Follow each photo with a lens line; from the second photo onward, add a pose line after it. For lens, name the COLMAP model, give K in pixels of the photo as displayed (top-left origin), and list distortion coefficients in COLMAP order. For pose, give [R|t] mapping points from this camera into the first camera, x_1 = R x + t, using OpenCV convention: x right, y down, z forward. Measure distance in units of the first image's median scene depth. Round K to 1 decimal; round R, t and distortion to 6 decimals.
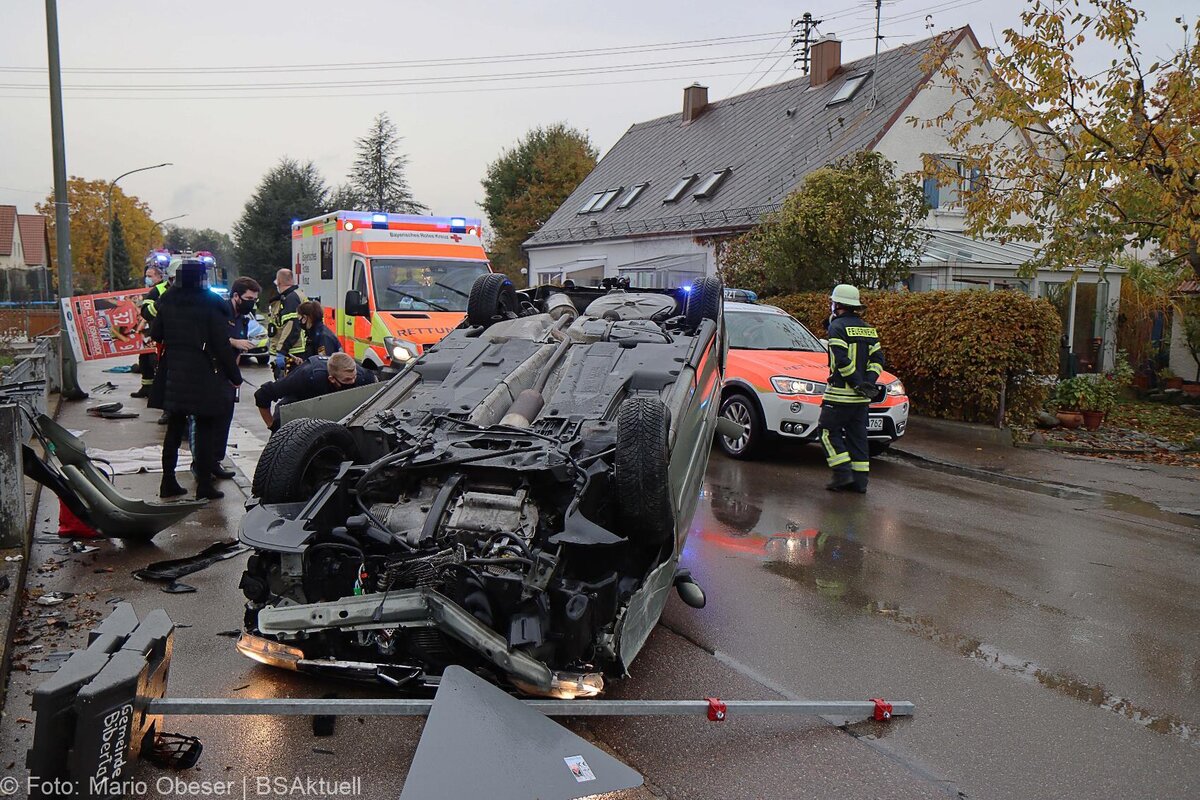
lens RADIAL K [[1005.3, 0, 596.7], [0, 1005.3, 422.5], [0, 0, 1]] dist [-0.002211, 0.005991]
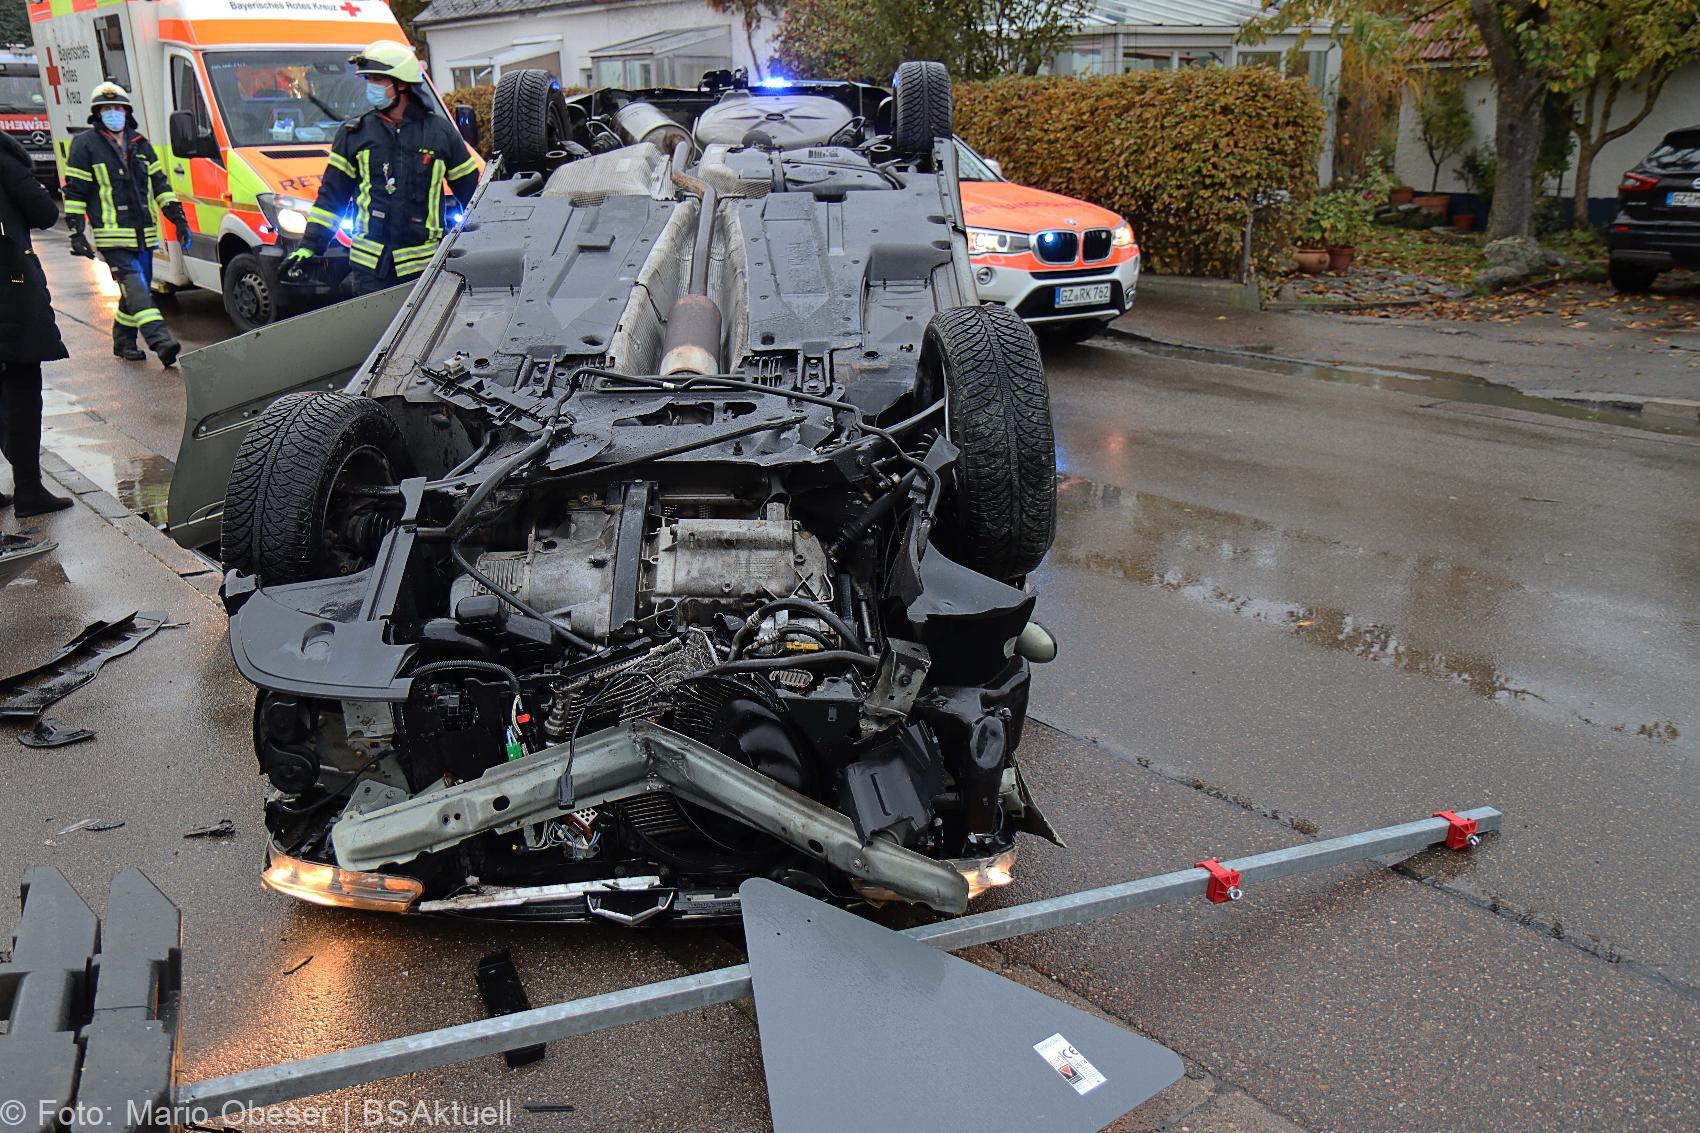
lens RADIAL K [[1434.5, 0, 833.9], [0, 1434.5, 584.5], [0, 0, 1]] dist [0.001948, 0.017056]
pose [[0.976670, -0.106448, 0.186506, -0.132099], [0.066617, 0.975835, 0.208105, -0.031334], [-0.204152, -0.190826, 0.960160, 0.192803]]
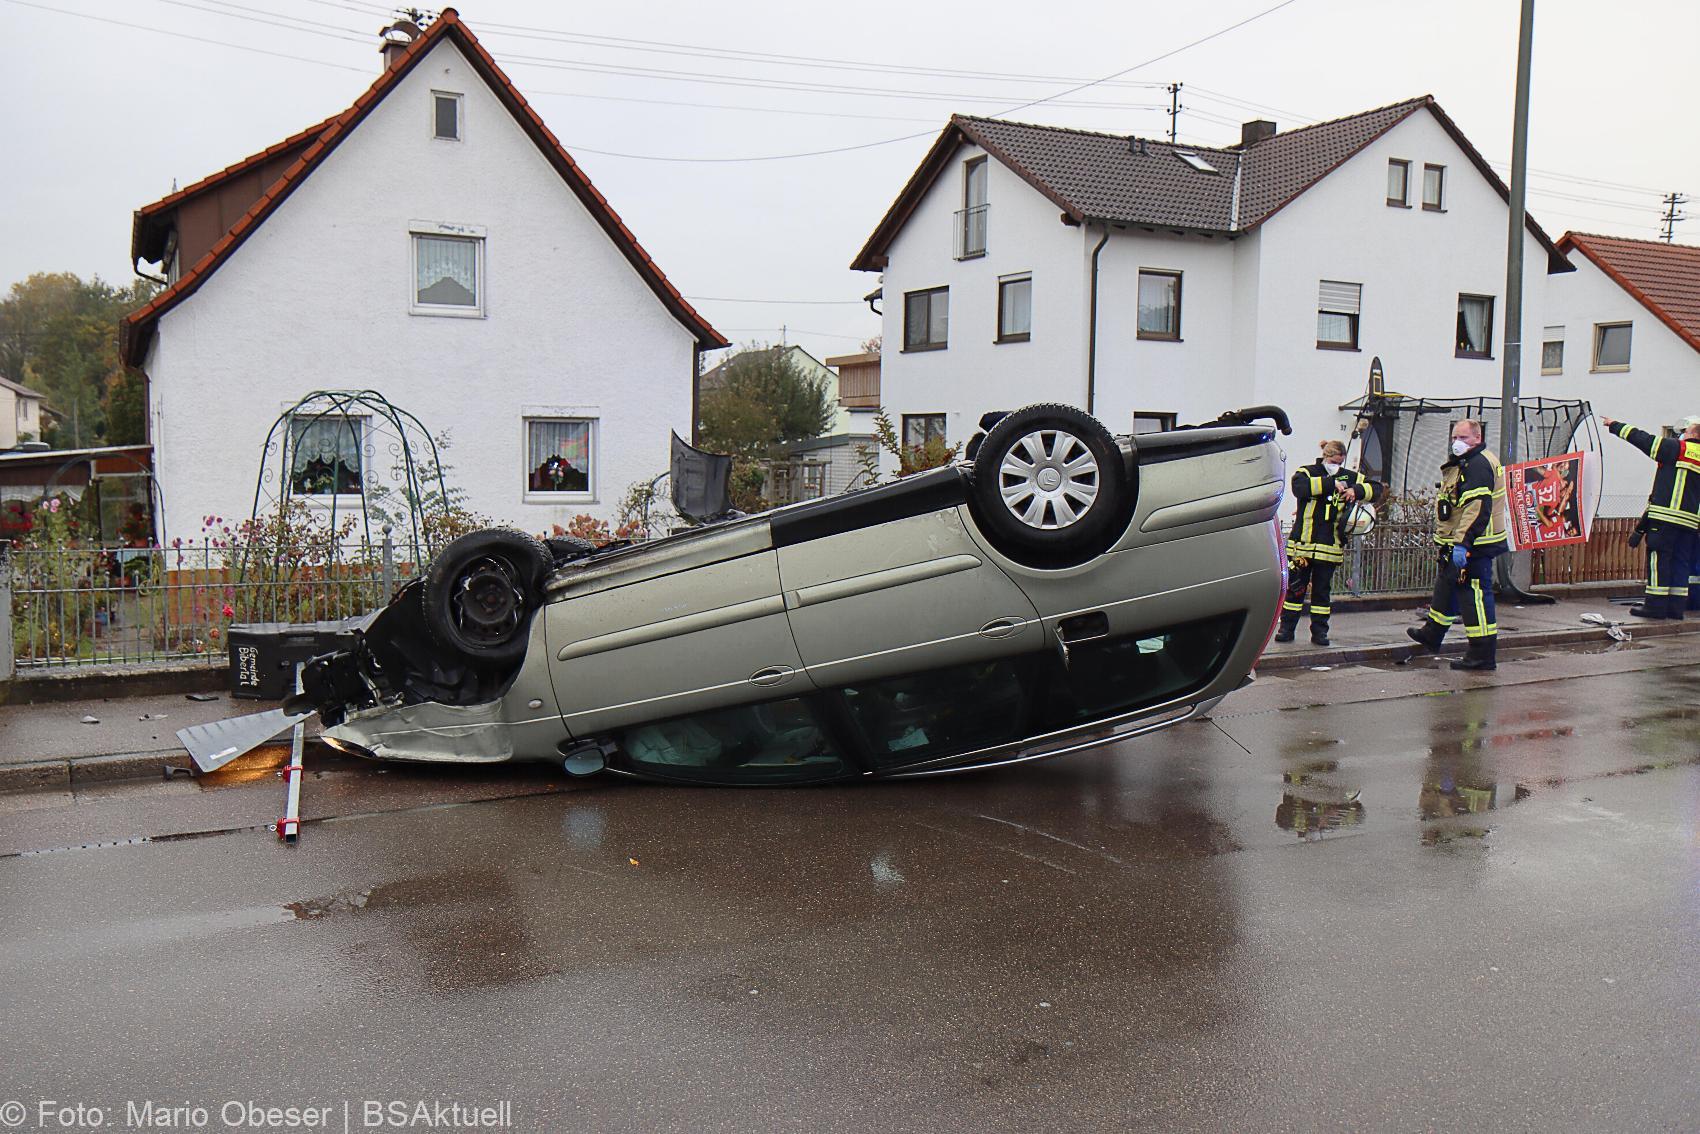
lens RADIAL K [[1424.2, 0, 845.3], [0, 1424.2, 598.8], [0, 0, 1]] dist [-0.002211, 0.005991]
pose [[0.095098, 0.094143, -0.991006, 1.099270], [-0.139843, 0.986909, 0.080334, -0.087868], [0.985596, 0.130946, 0.107018, 0.859793]]
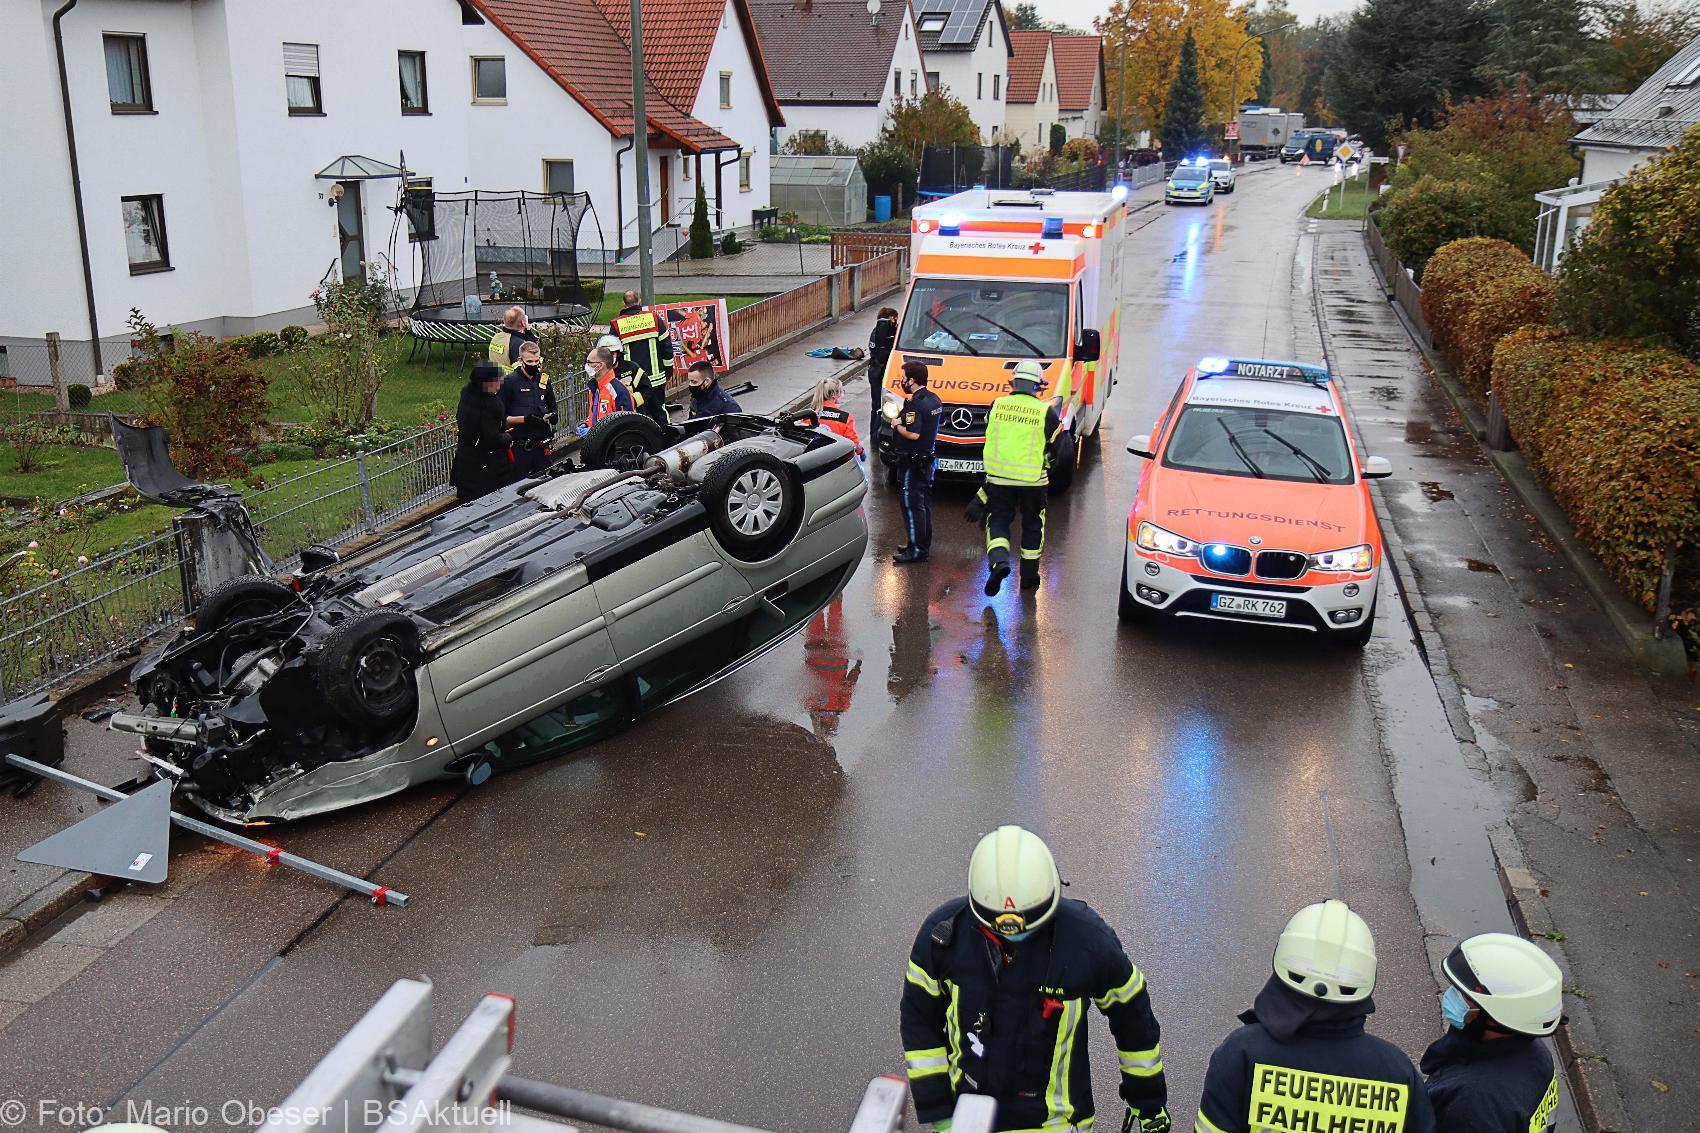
lens RADIAL K [[1552.3, 0, 817.4], [0, 1552.3, 595.6], [0, 0, 1]] dist [0.005328, 0.007373]
pose [[0.761187, 0.178648, -0.623441, 1.182008], [-0.072543, 0.978732, 0.191886, -0.320644], [0.644462, -0.100835, 0.757958, -0.059402]]
